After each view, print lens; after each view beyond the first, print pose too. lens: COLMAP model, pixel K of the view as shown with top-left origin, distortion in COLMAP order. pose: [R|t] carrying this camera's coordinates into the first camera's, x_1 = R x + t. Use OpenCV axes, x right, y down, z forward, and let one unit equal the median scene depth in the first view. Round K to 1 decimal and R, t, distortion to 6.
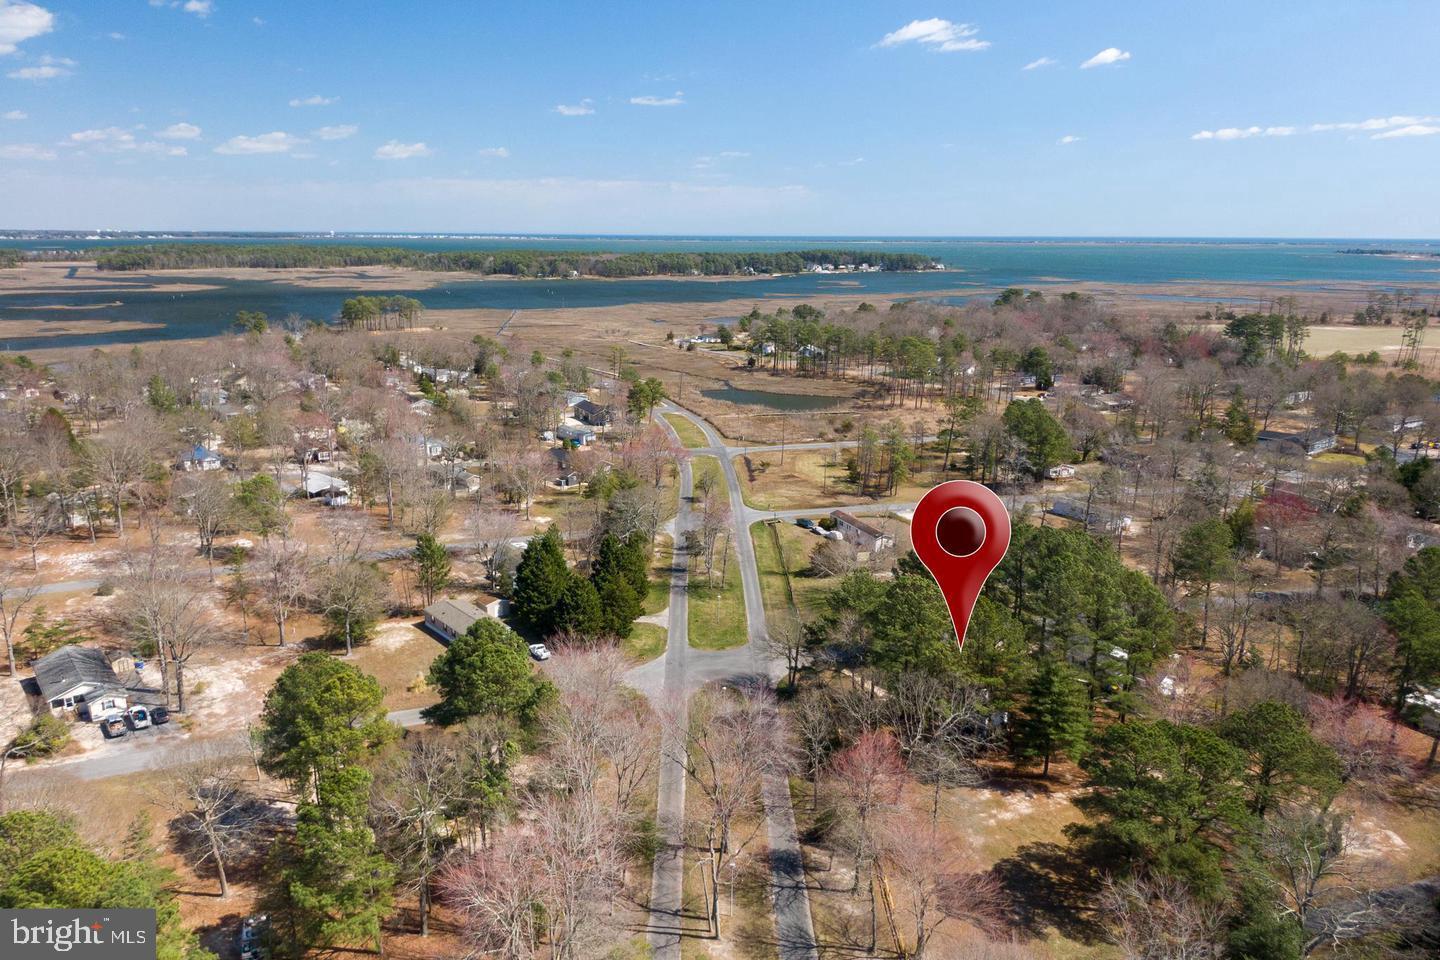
lens RADIAL K [[1154.2, 0, 720.0], [0, 1154.2, 480.0], [0, 0, 1]] dist [0.048402, -0.082170]
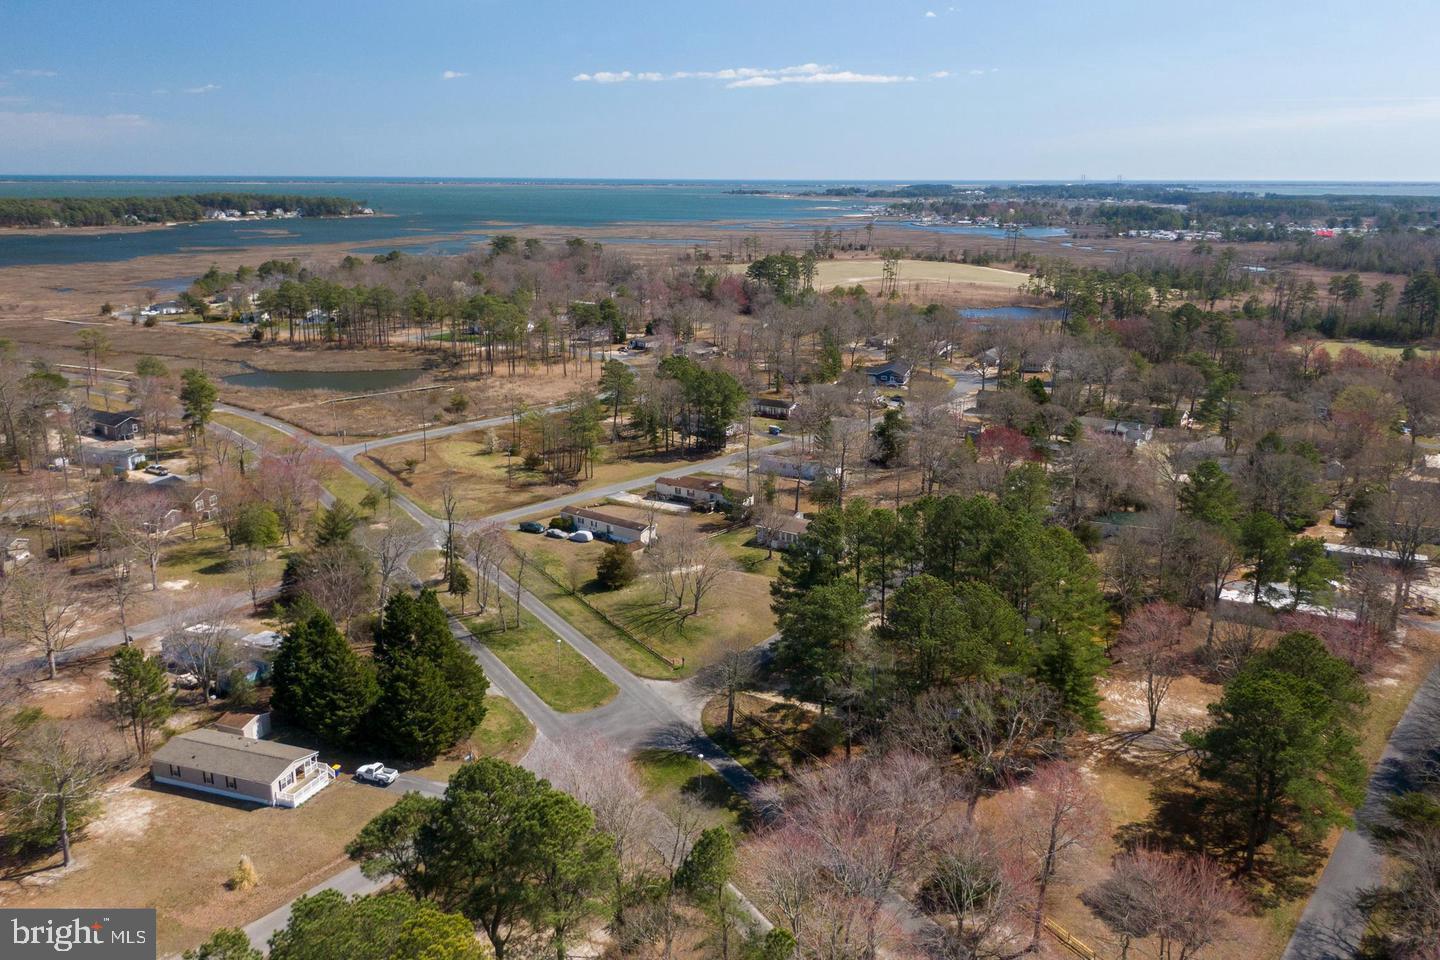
lens RADIAL K [[1154.2, 0, 720.0], [0, 1154.2, 480.0], [0, 0, 1]] dist [0.048402, -0.082170]
pose [[0.819347, -0.146979, 0.554137, -0.159726], [0.118258, 0.989120, 0.087498, -0.031523], [-0.560968, -0.006160, 0.827815, 0.126932]]
